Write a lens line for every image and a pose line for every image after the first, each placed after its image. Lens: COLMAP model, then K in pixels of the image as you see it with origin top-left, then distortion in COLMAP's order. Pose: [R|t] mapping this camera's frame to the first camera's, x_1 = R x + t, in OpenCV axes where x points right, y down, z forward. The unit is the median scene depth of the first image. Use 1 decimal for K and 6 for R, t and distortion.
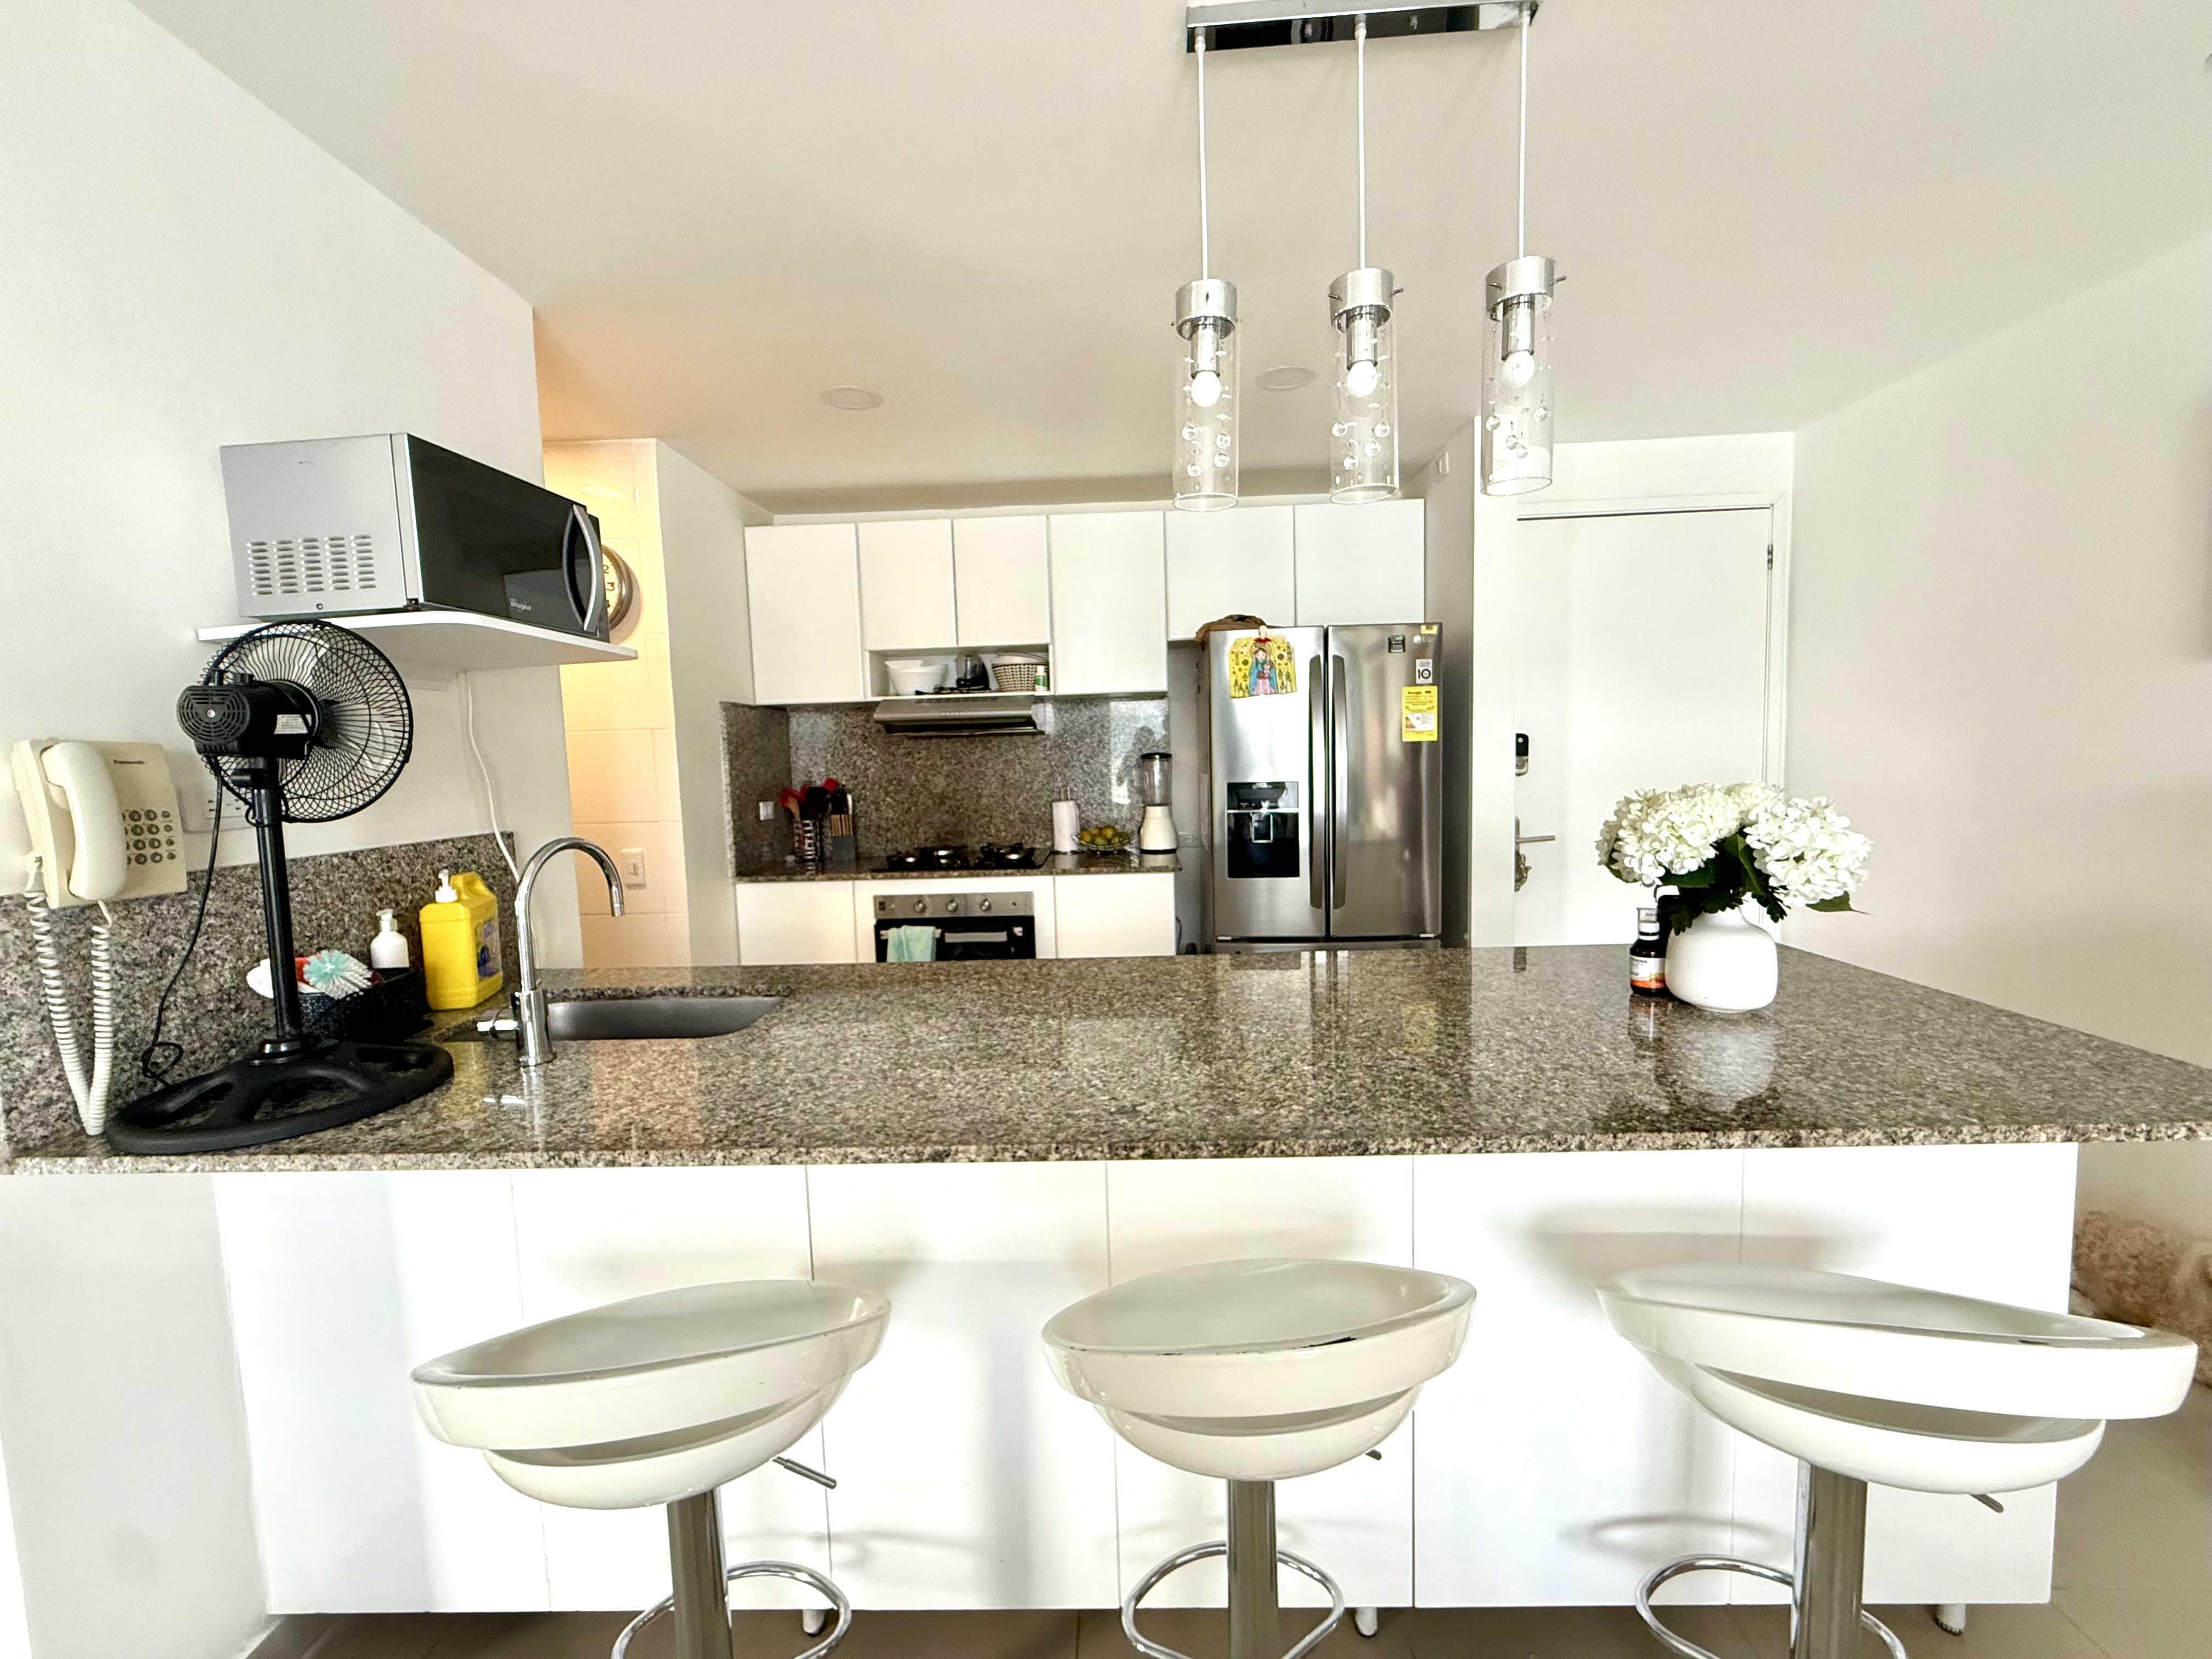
lens RADIAL K [[882.4, 0, 1104.6], [0, 882.4, 828.3], [0, 0, 1]] dist [-0.004450, -0.000159]
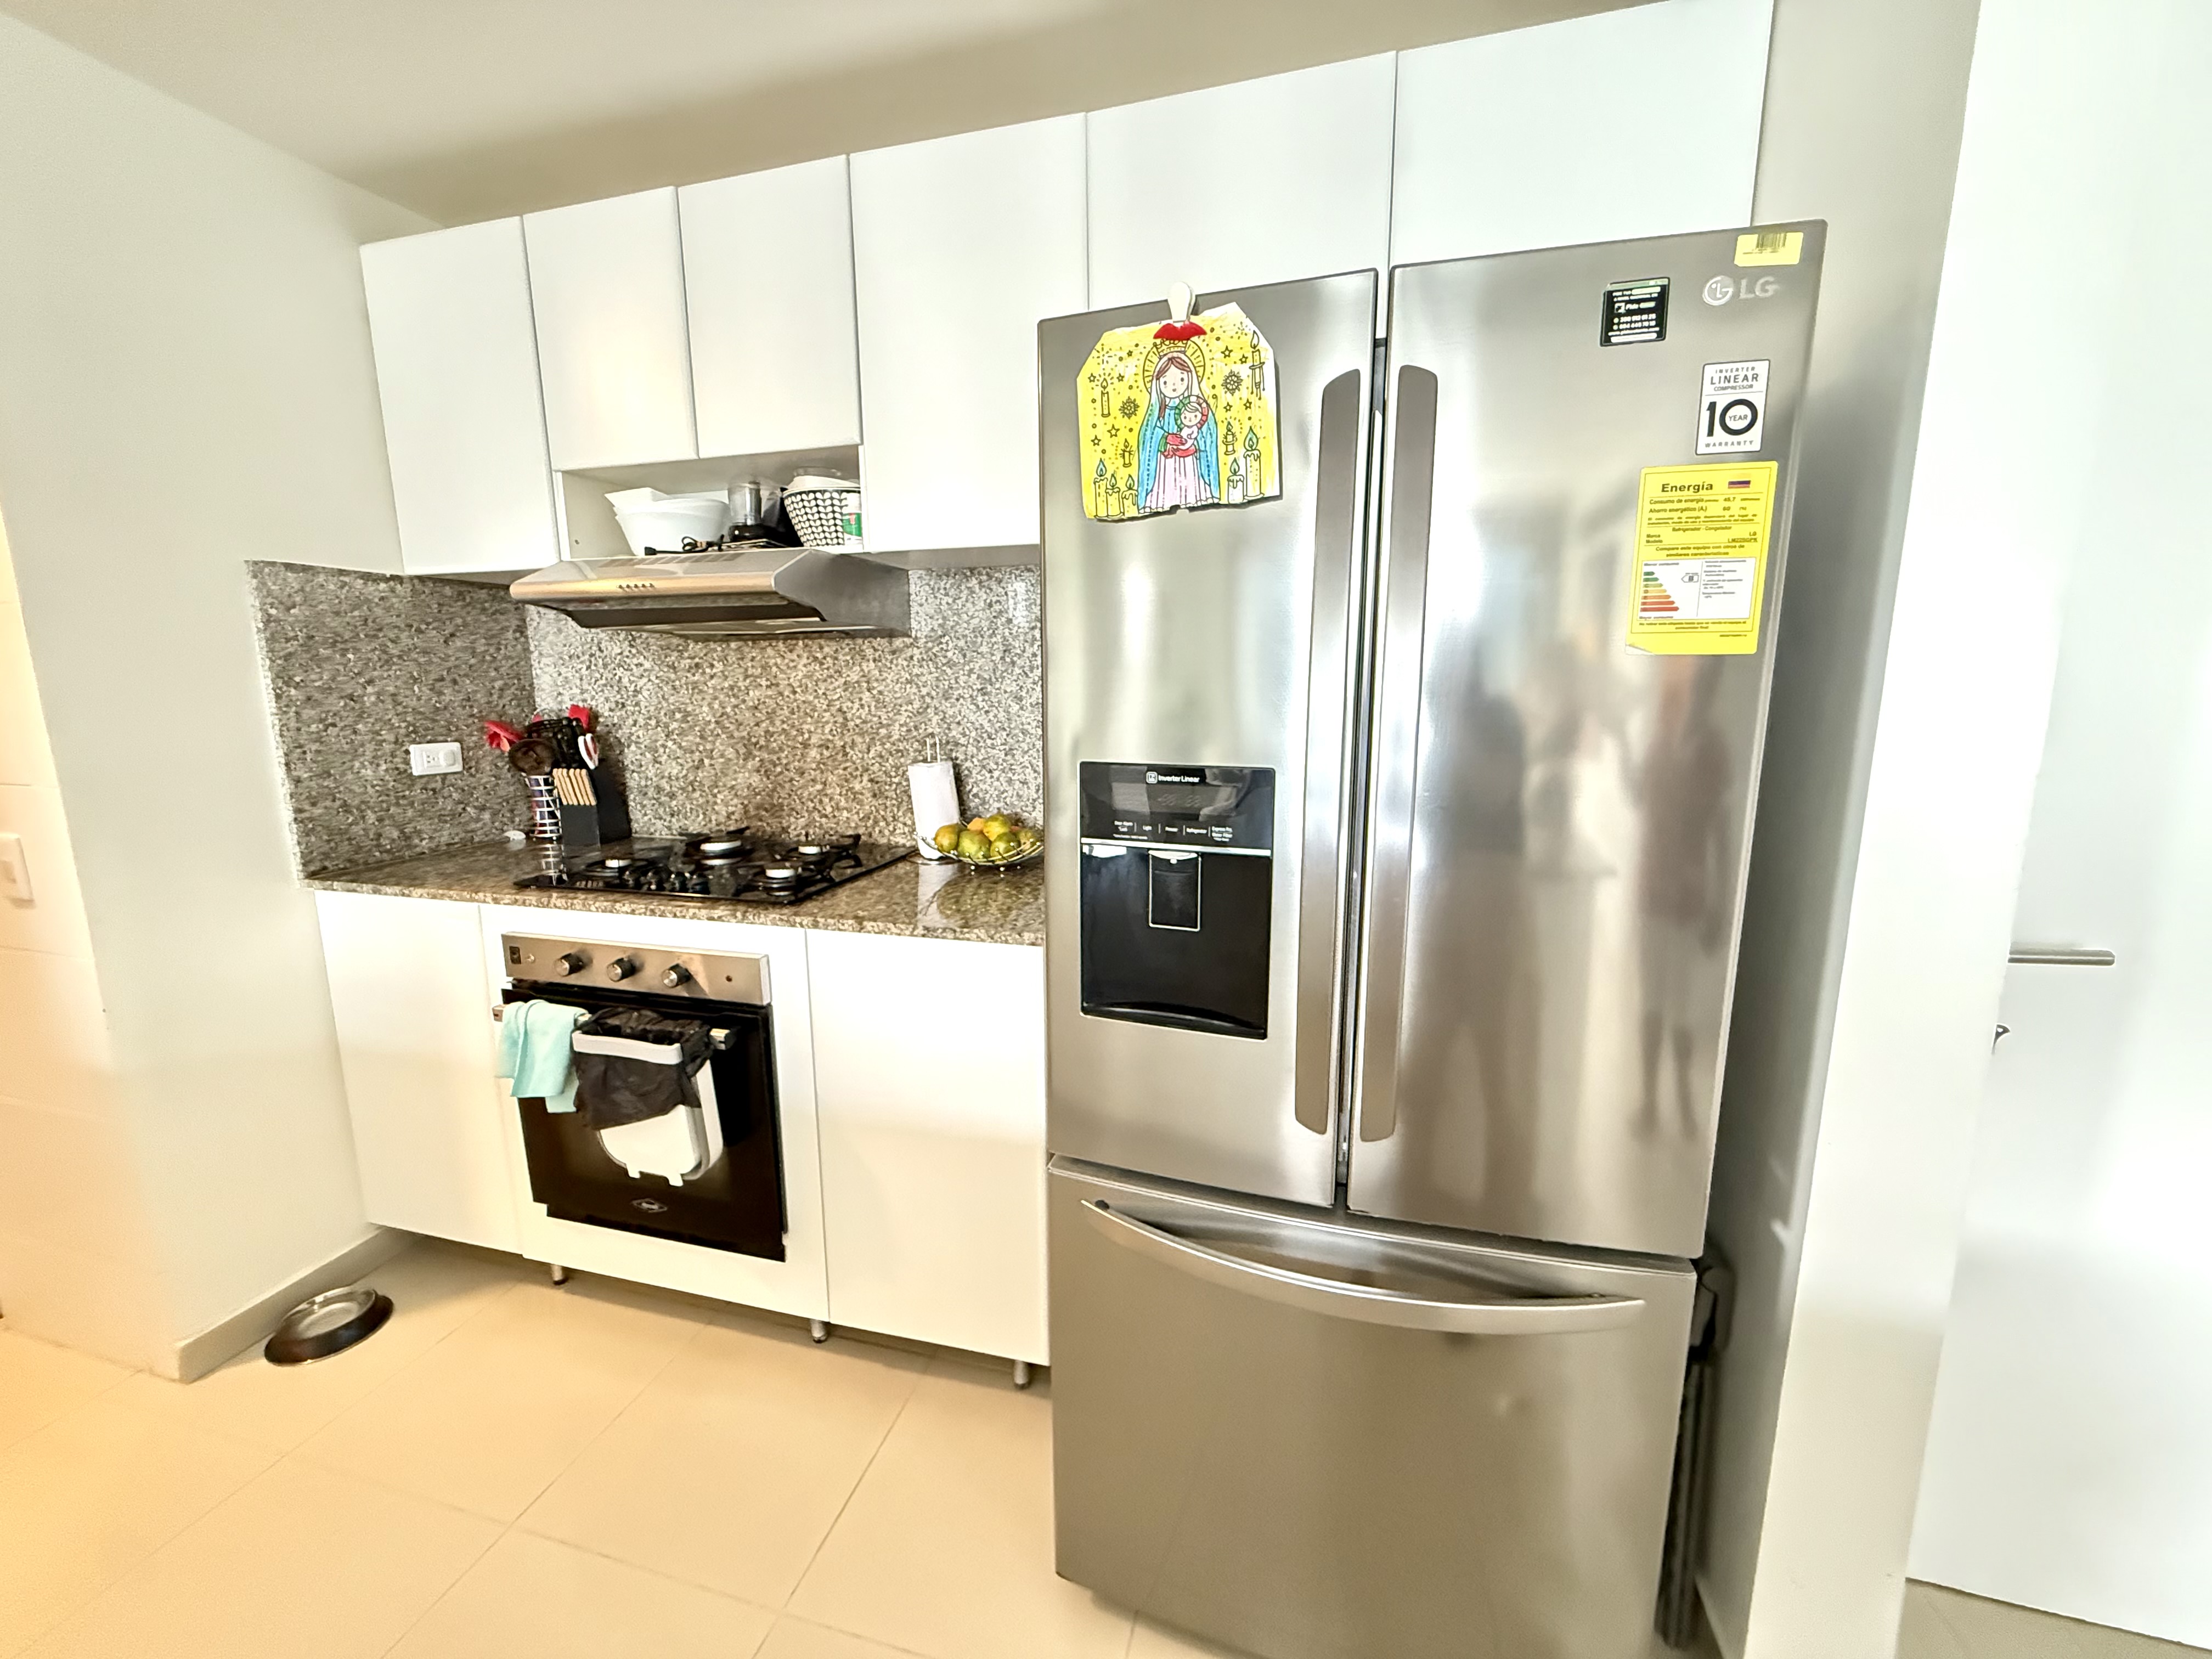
lens RADIAL K [[882.4, 0, 1104.8], [0, 882.4, 825.5], [0, 0, 1]] dist [-0.004450, -0.000159]
pose [[0.969117, 0.065782, -0.237664, 0.199132], [-0.045671, 0.994970, 0.089160, -0.049053], [0.242334, -0.075552, 0.967247, 0.546913]]
